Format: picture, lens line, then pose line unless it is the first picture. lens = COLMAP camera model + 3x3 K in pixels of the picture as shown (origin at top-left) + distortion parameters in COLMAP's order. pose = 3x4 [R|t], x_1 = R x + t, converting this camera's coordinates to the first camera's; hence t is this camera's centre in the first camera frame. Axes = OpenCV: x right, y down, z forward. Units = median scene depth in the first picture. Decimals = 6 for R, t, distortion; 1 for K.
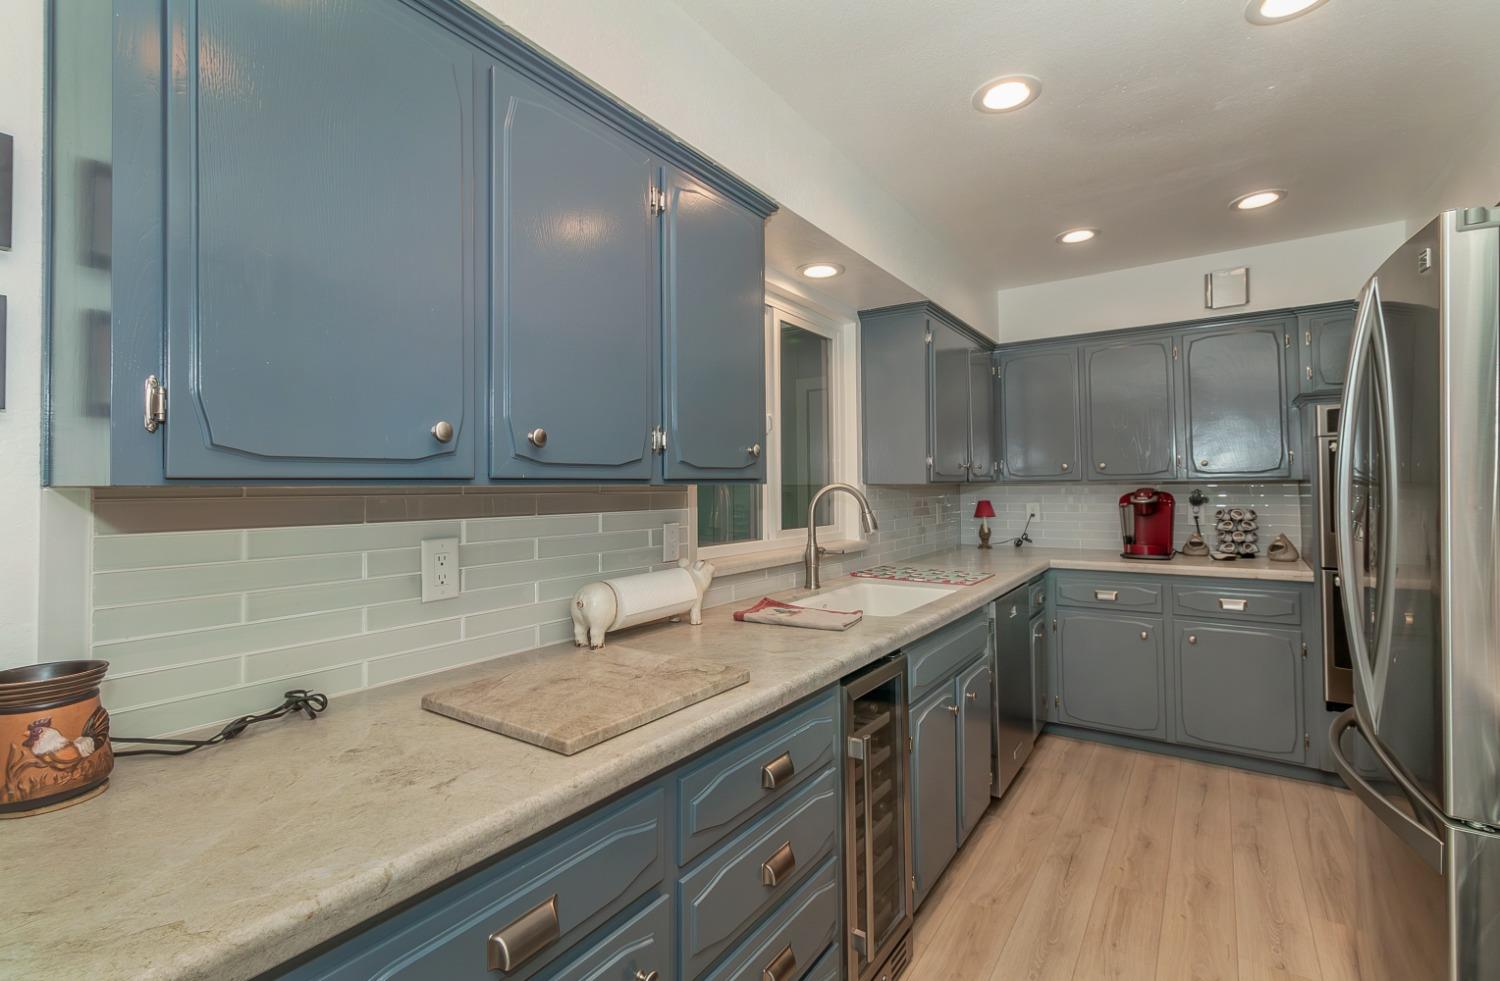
lens RADIAL K [[679.0, 0, 745.7], [0, 679.0, 469.7], [0, 0, 1]] dist [0.009460, -0.000707]
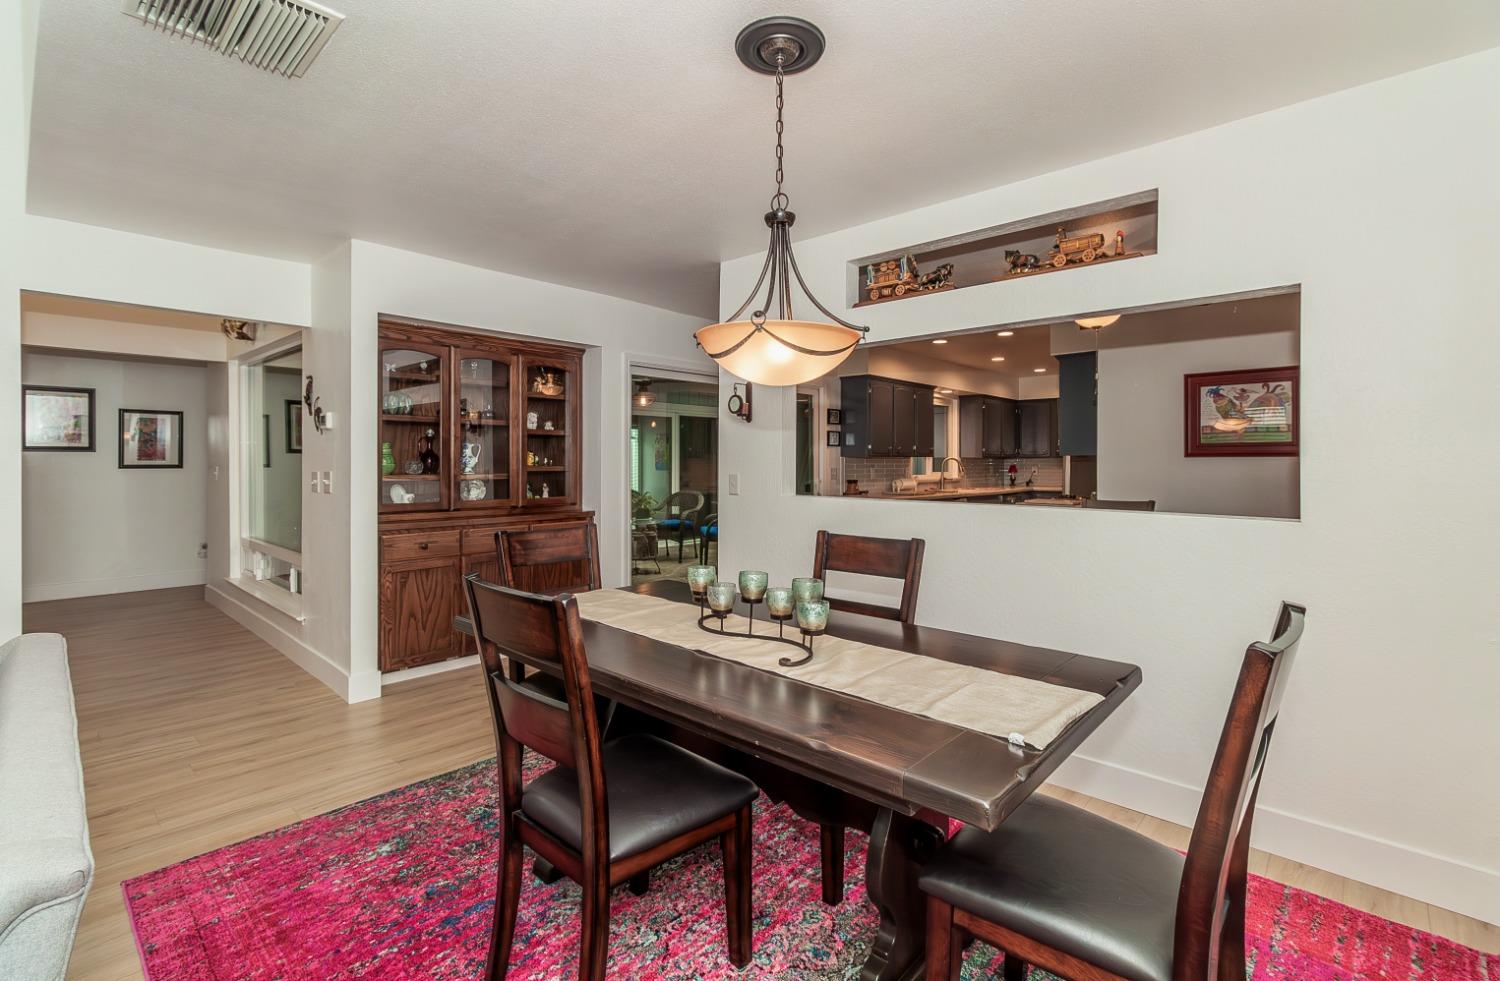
lens RADIAL K [[679.0, 0, 744.2], [0, 679.0, 456.2], [0, 0, 1]] dist [0.009460, -0.000707]
pose [[0.989252, 0.010203, -0.145867, -0.273667], [-0.006818, 0.999696, 0.023686, -0.042529], [0.146064, -0.022437, 0.989021, -1.759212]]
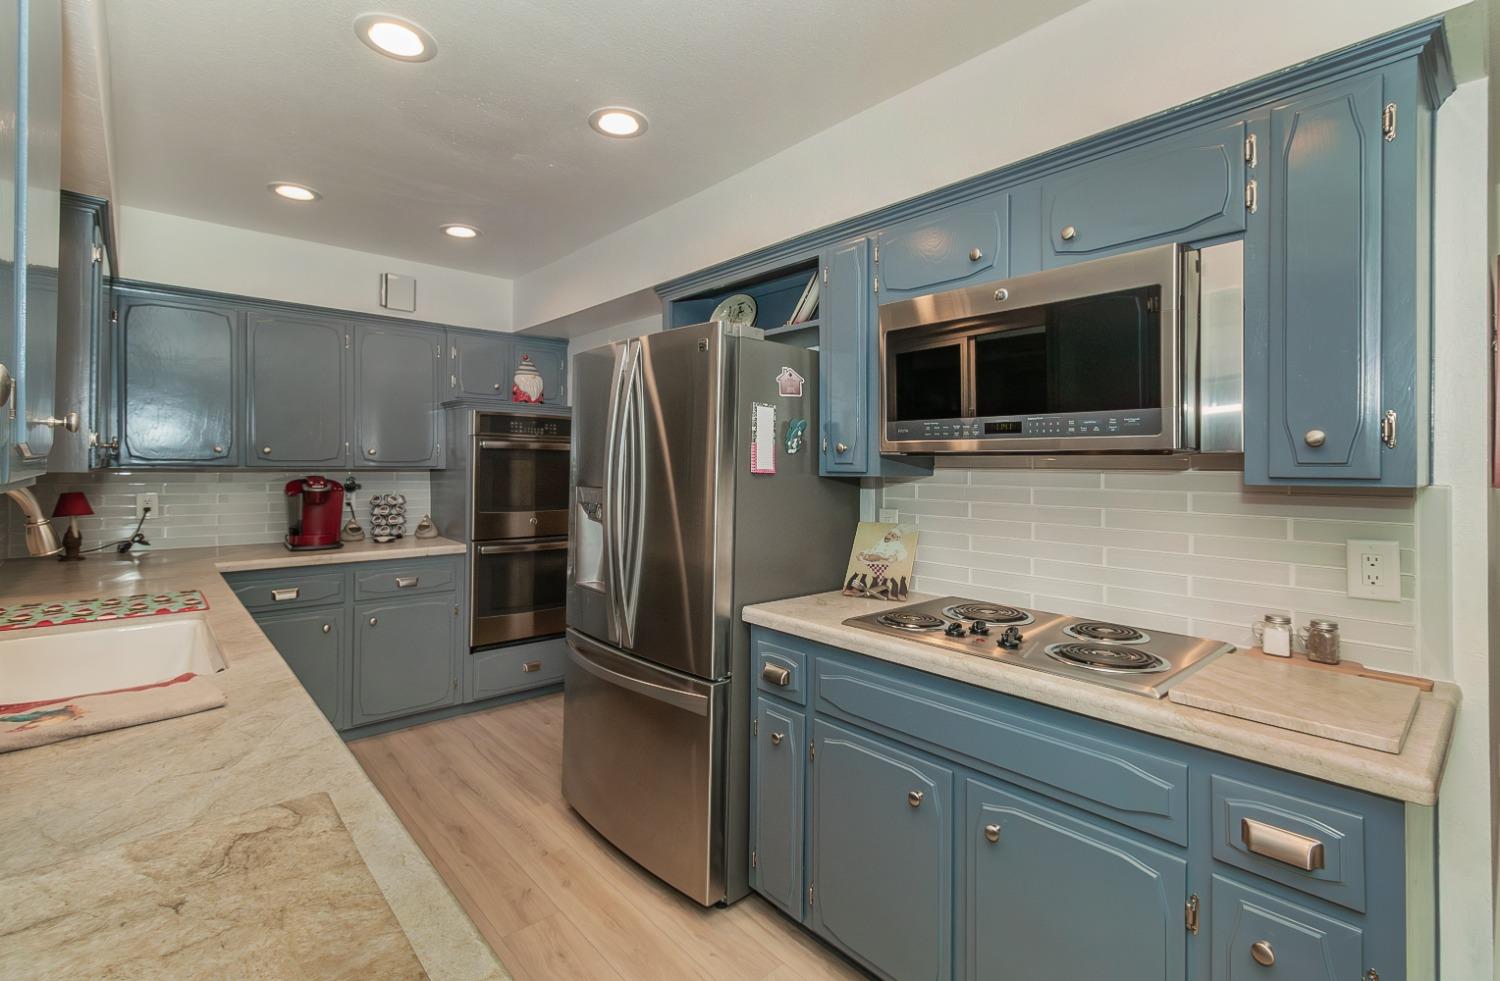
lens RADIAL K [[679.0, 0, 745.3], [0, 679.0, 463.5], [0, 0, 1]] dist [0.009460, -0.000707]
pose [[0.240866, 0.013168, 0.970469, -0.202791], [-0.036792, 0.999313, -0.004428, -0.008424], [-0.969861, -0.034639, 0.241185, 0.187337]]
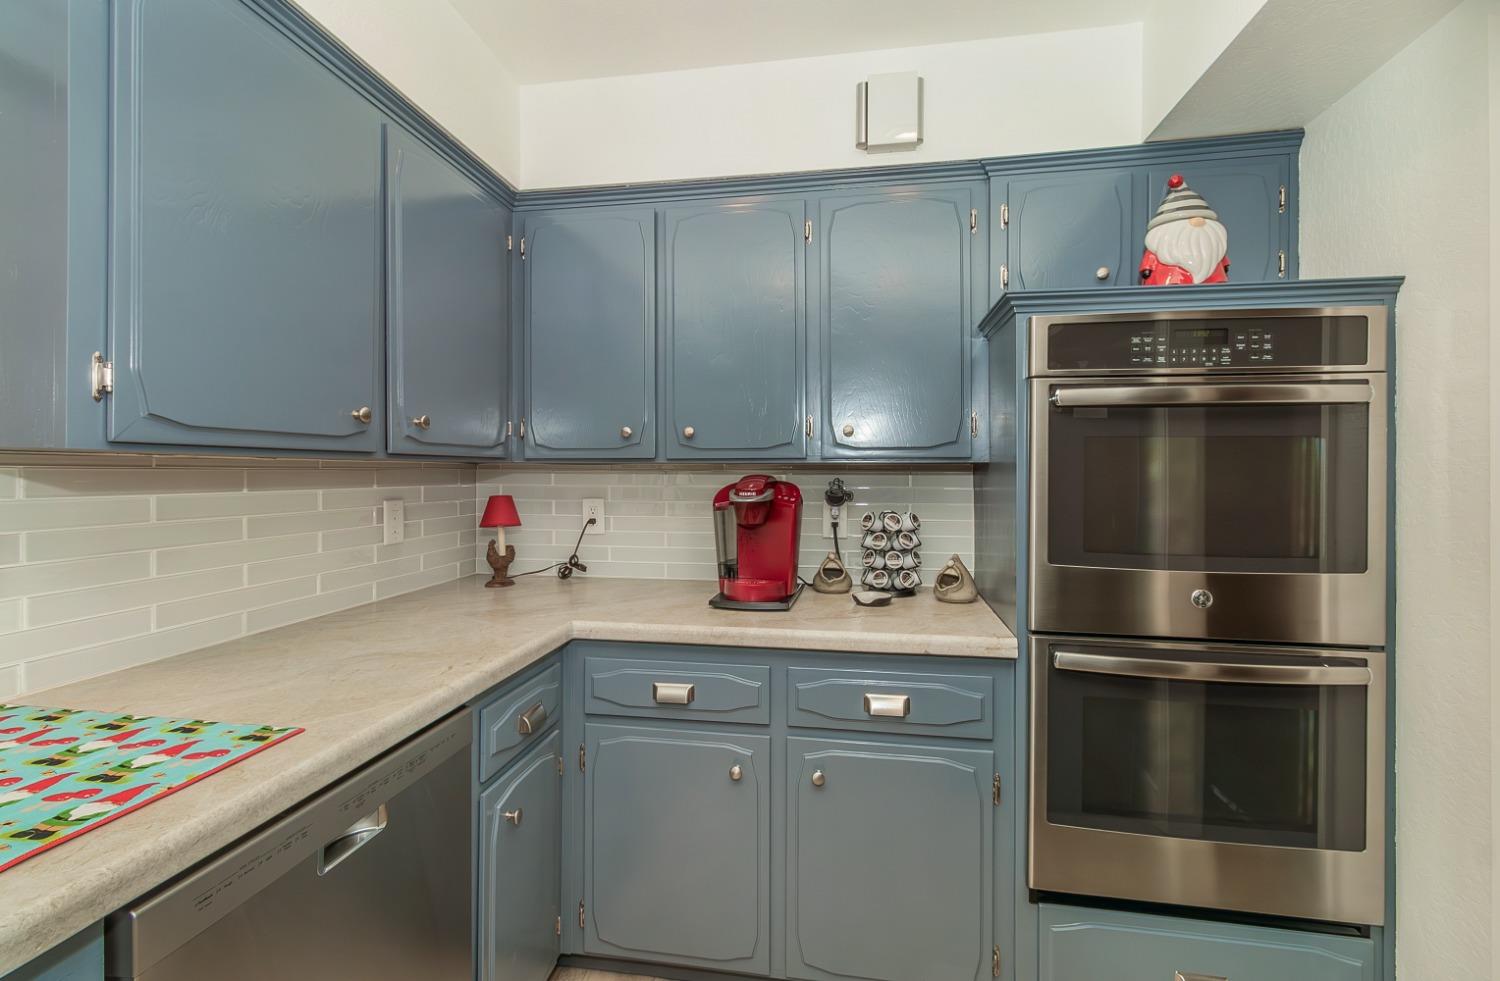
lens RADIAL K [[679.0, 0, 742.2], [0, 679.0, 472.1], [0, 0, 1]] dist [0.009460, -0.000707]
pose [[0.906950, 0.013201, 0.421031, 0.357877], [-0.023553, 0.999534, 0.019397, 0.015209], [-0.420579, -0.027508, 0.906839, 0.527517]]
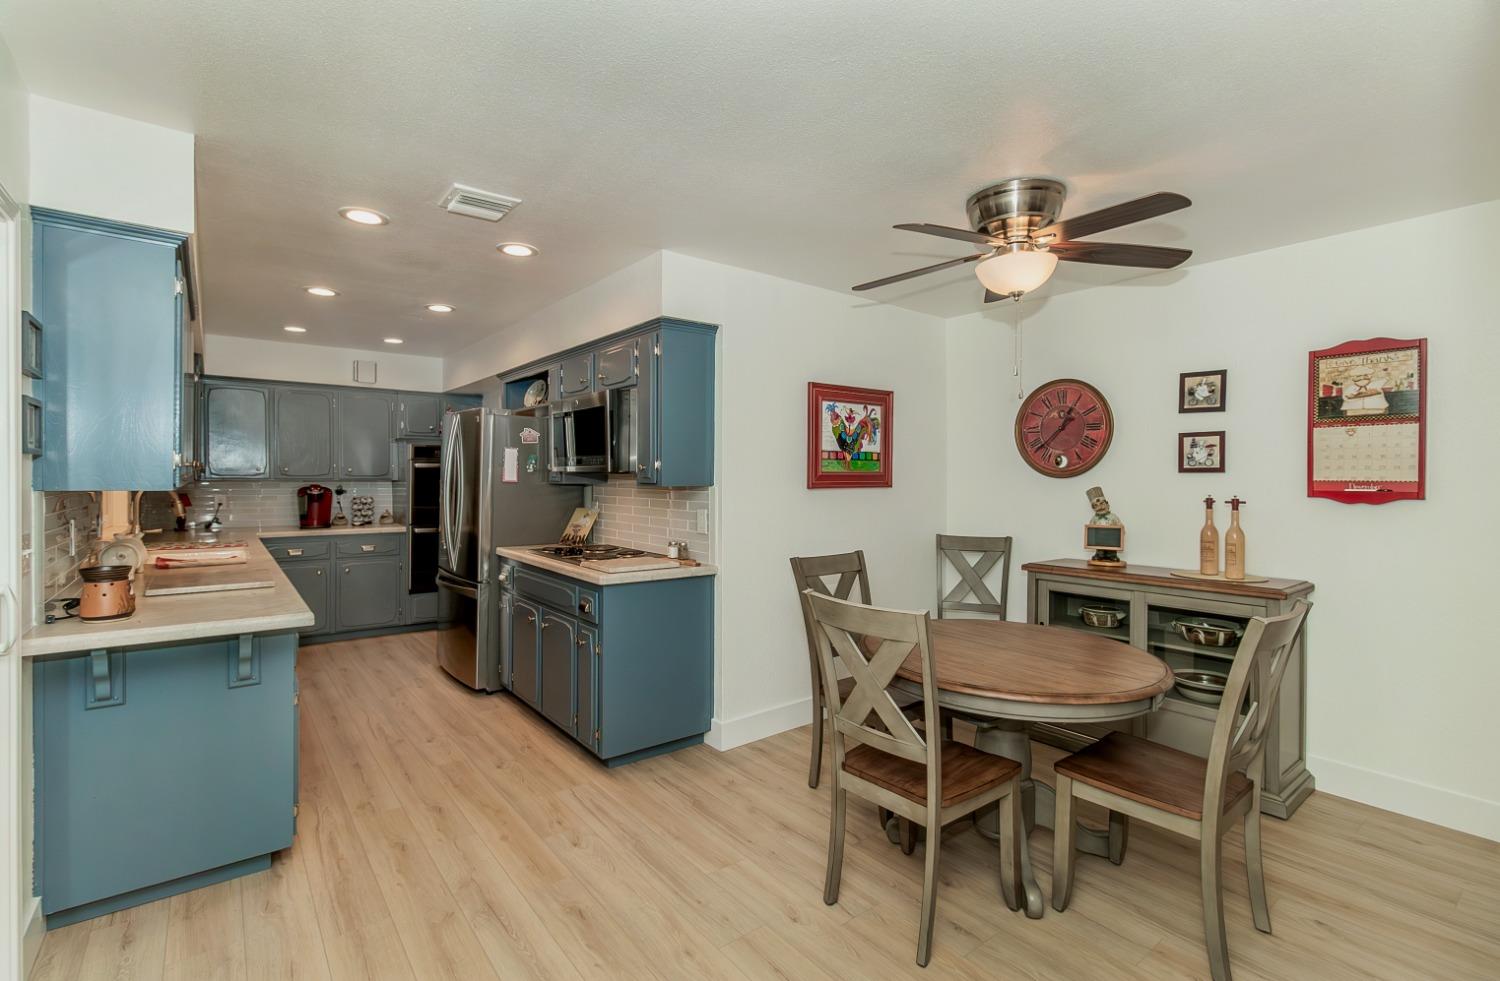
lens RADIAL K [[679.0, 0, 745.4], [0, 679.0, 482.9], [0, 0, 1]] dist [0.009460, -0.000707]
pose [[0.304380, 0.004944, 0.952538, -0.651895], [-0.036980, 0.999294, 0.006630, -0.025559], [-0.951833, -0.037243, 0.304348, -0.468292]]
